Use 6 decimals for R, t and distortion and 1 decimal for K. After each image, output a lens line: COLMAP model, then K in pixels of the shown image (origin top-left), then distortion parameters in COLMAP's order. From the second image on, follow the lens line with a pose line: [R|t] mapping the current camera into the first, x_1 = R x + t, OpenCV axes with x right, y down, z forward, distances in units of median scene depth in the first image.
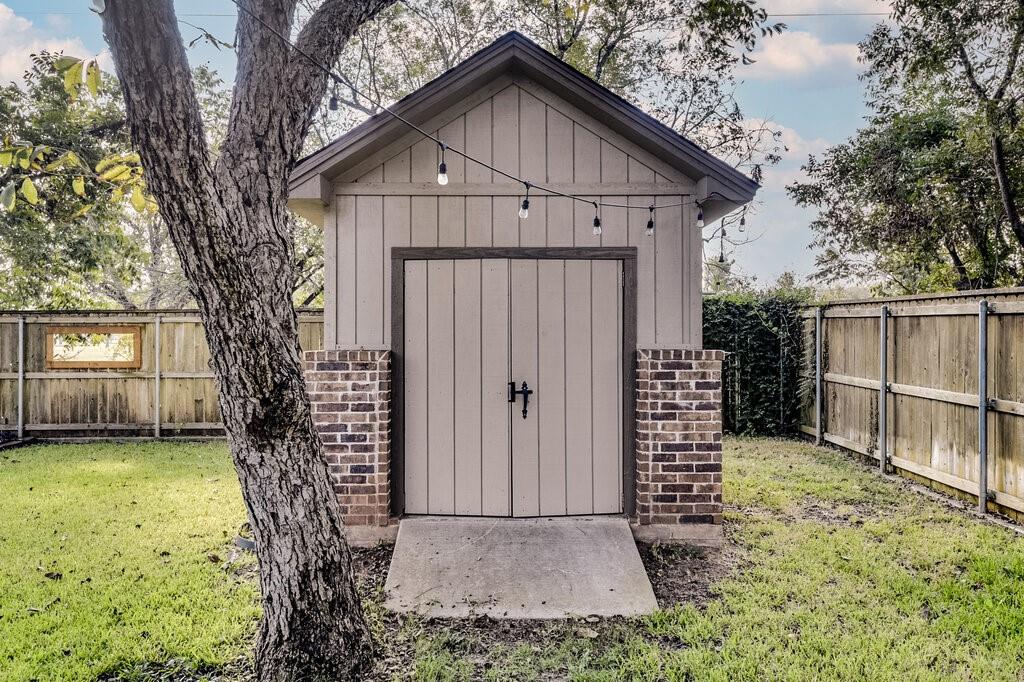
lens RADIAL K [[791.1, 0, 512.6], [0, 791.1, 342.8], [0, 0, 1]] dist [-0.011609, -0.002561]
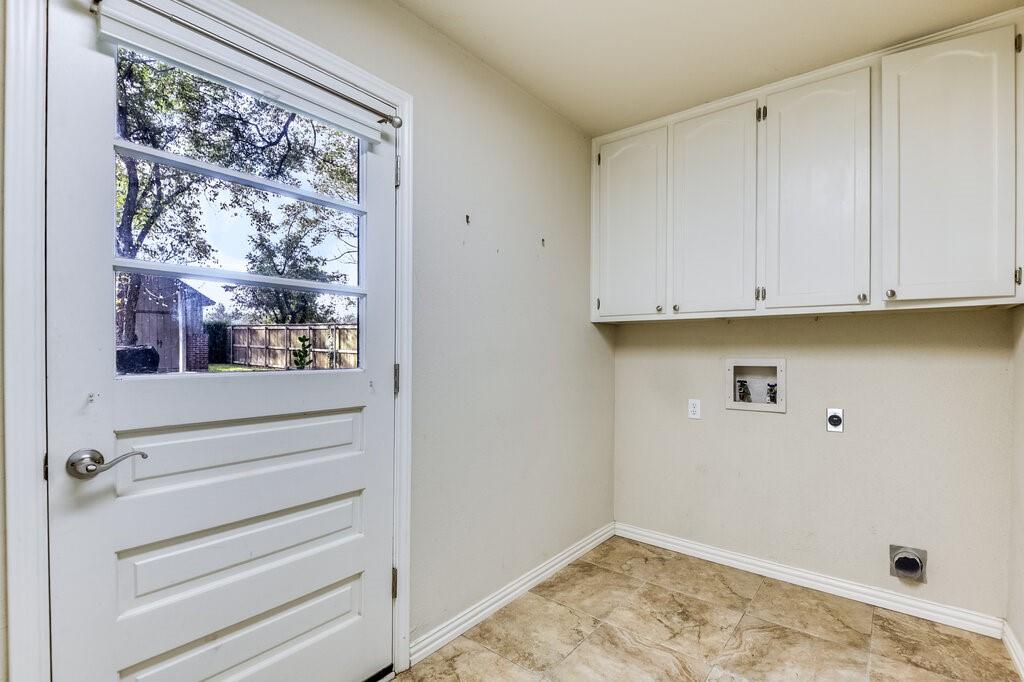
lens RADIAL K [[489.0, 0, 513.4], [0, 489.0, 348.5], [0, 0, 1]] dist [-0.032062, -0.001816]
pose [[0.634601, 0.002750, 0.772835, -0.783112], [-0.001592, 0.999996, -0.002251, 0.090445], [-0.772839, 0.000198, 0.634603, -2.174766]]
